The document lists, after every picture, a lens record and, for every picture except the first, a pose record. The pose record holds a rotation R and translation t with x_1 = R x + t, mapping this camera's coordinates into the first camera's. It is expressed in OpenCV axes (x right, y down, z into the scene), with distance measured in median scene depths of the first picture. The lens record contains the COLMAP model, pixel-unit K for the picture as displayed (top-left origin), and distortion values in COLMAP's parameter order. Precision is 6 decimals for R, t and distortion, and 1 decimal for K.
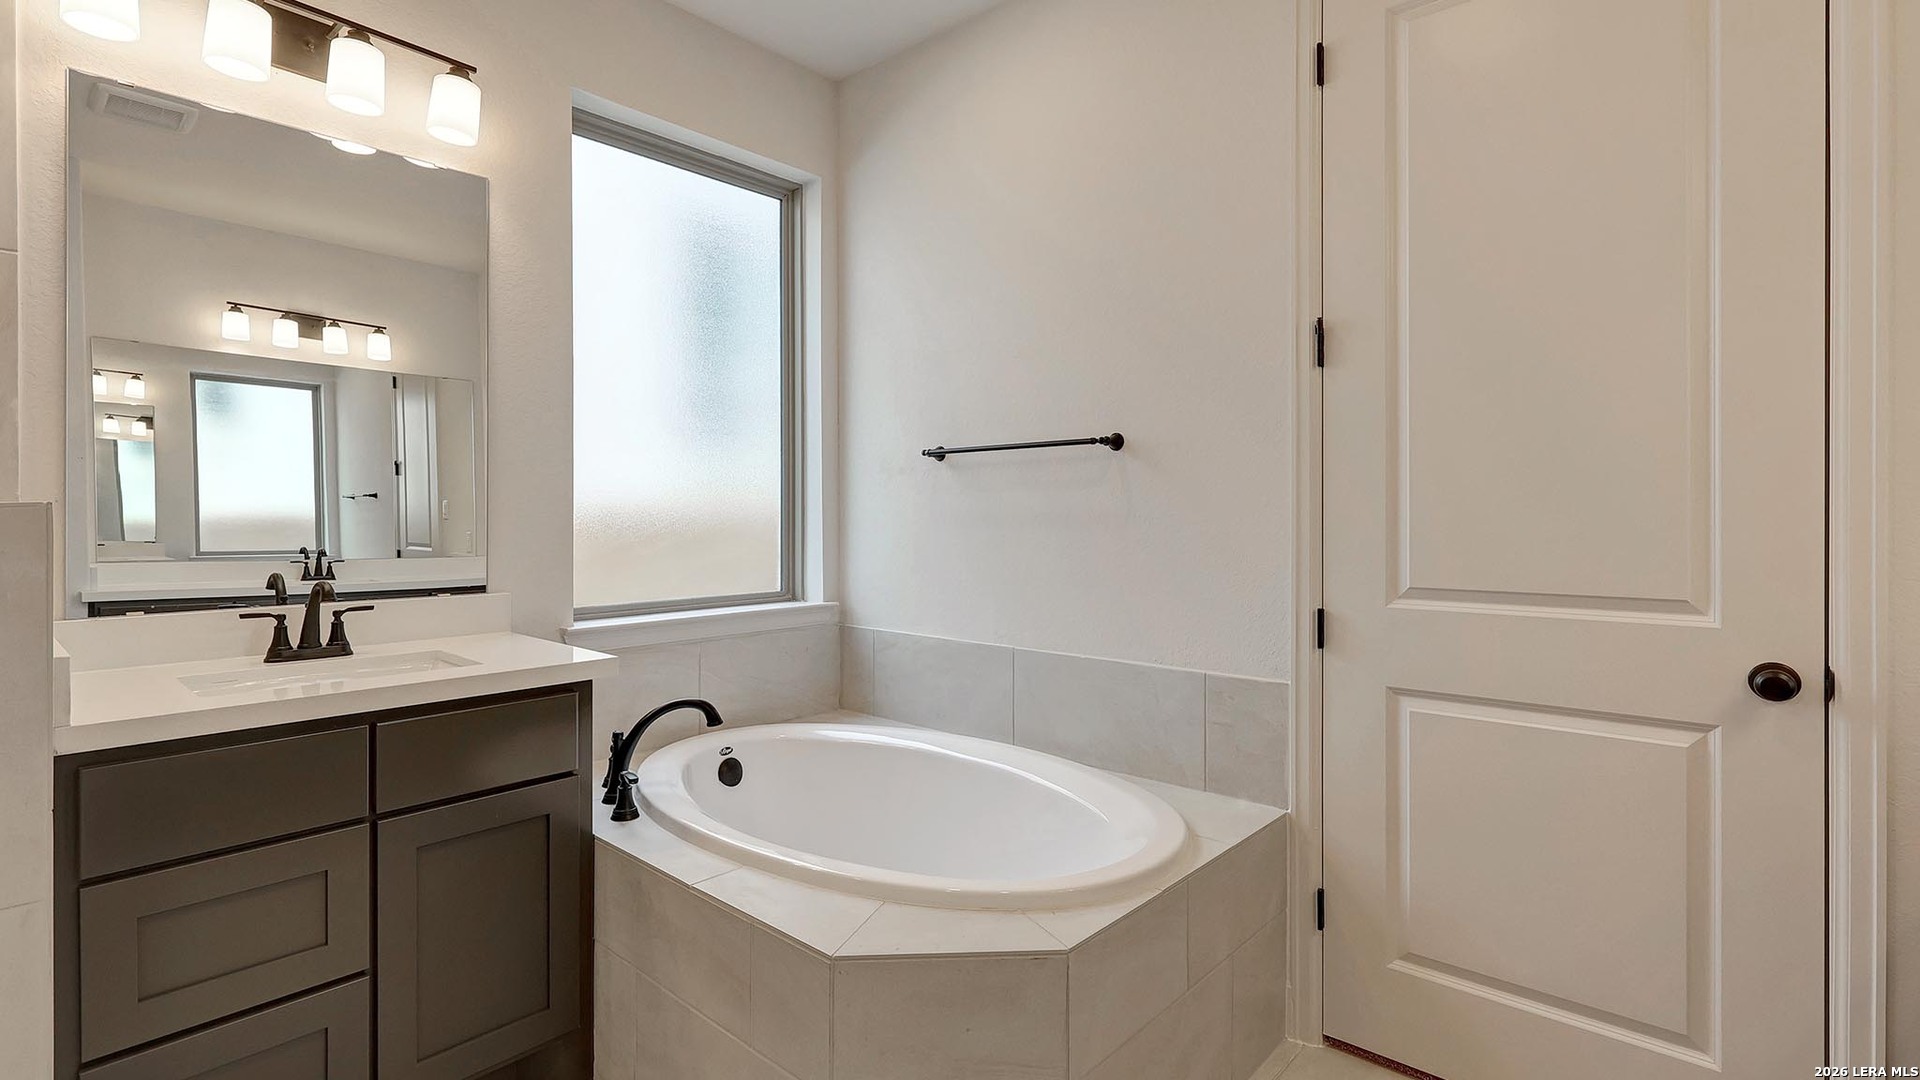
lens RADIAL K [[876.9, 0, 955.7], [0, 876.9, 518.1], [0, 0, 1]] dist [0.000218, 0.000697]
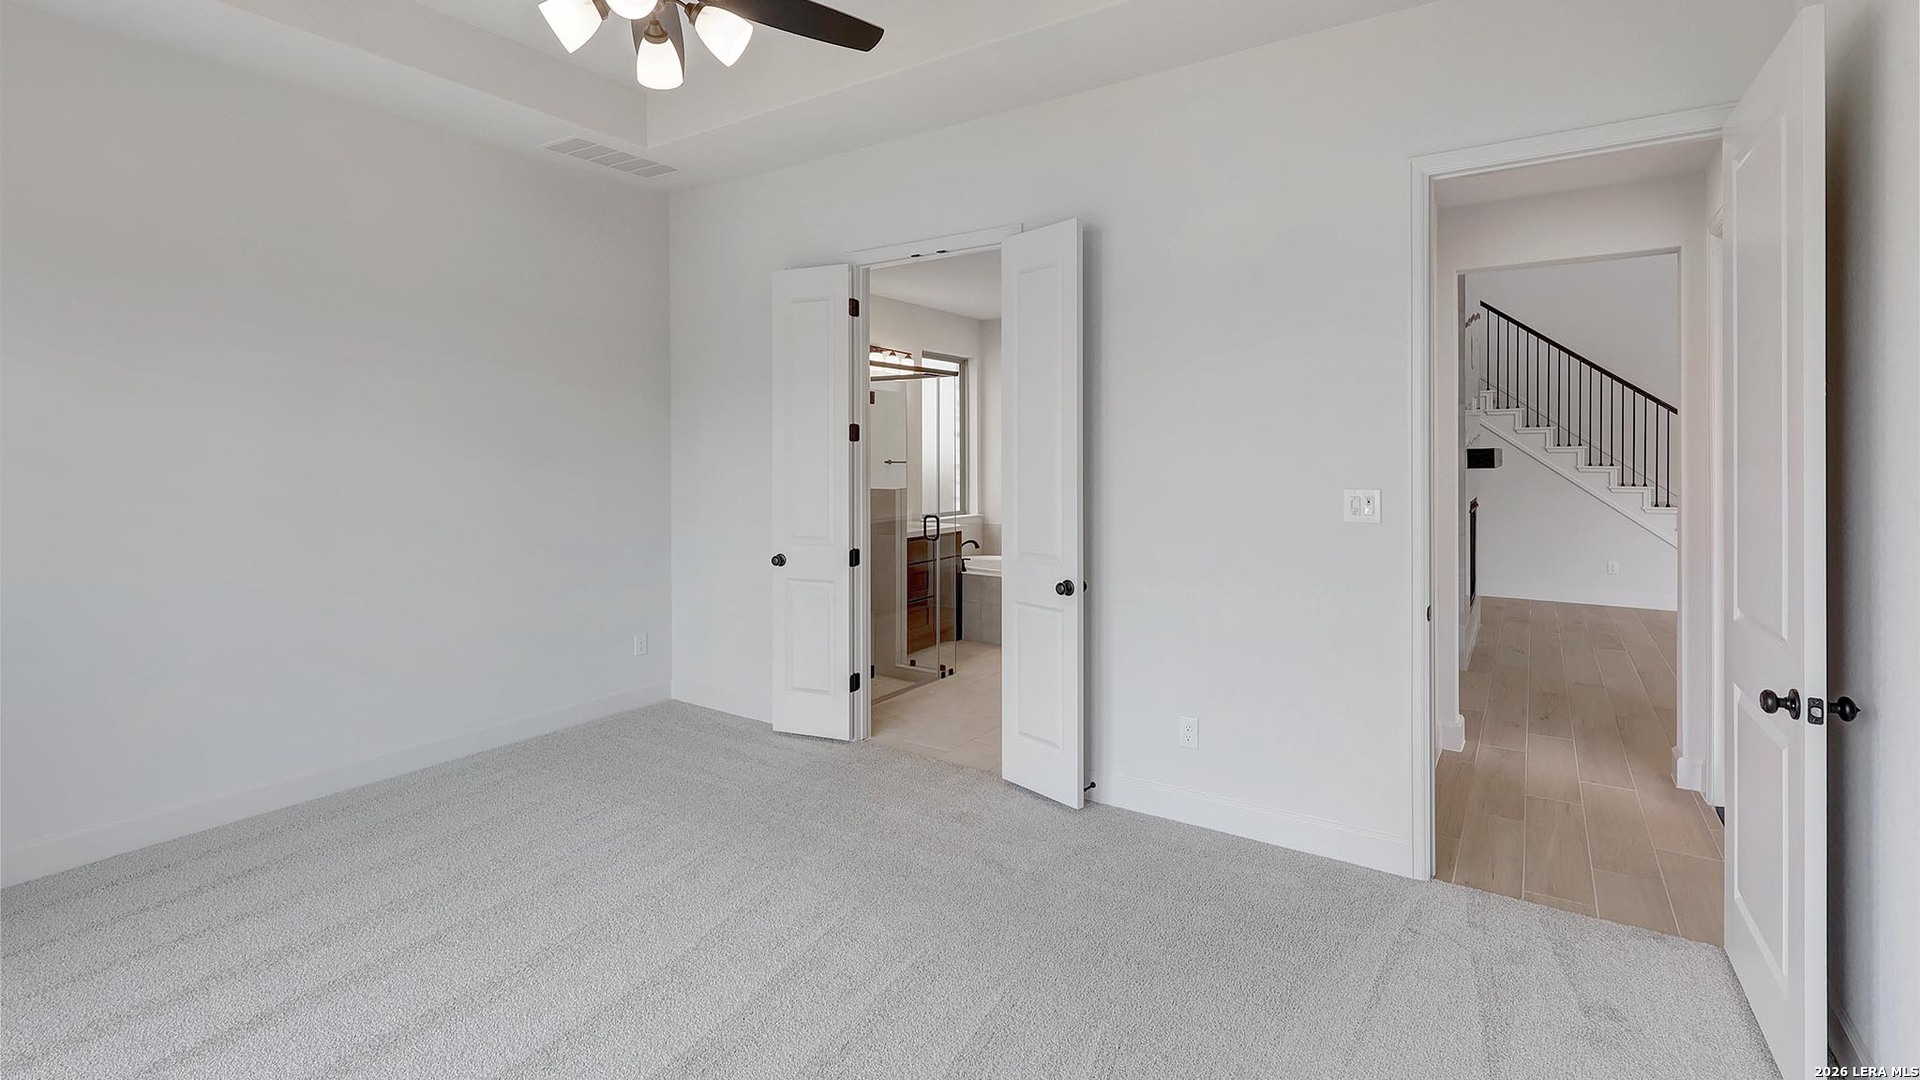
lens RADIAL K [[856.5, 0, 963.2], [0, 856.5, 465.8], [0, 0, 1]] dist [-0.002134, 0.000075]
pose [[0.988128, 0.002255, 0.153614, -0.835391], [-0.003285, 0.999974, 0.006454, -0.099780], [-0.153595, -0.006882, 0.988110, -2.237263]]
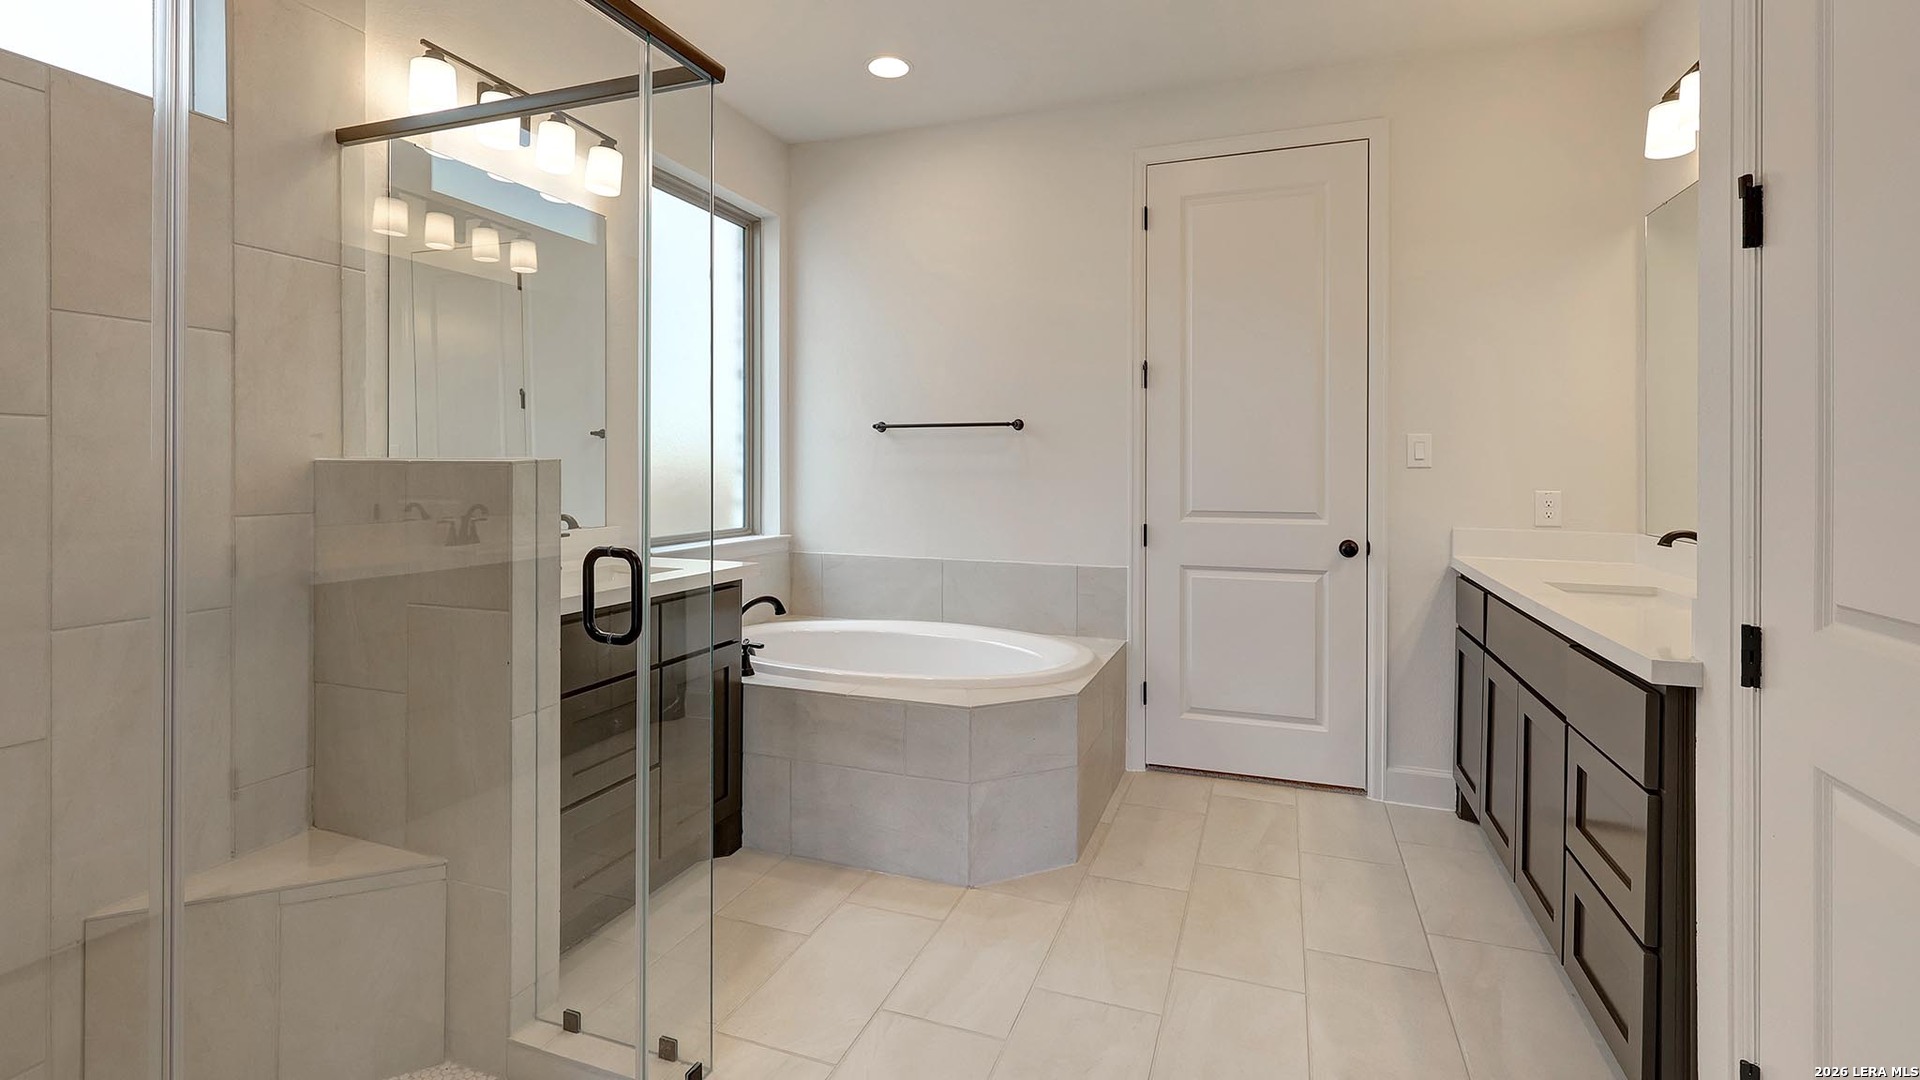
lens RADIAL K [[856.5, 0, 963.2], [0, 856.5, 465.8], [0, 0, 1]] dist [-0.002134, 0.000075]
pose [[0.925635, 0.008023, 0.378333, -0.534833], [-0.004372, 0.999935, -0.010508, 0.004674], [-0.378393, 0.008073, 0.925610, -0.428789]]
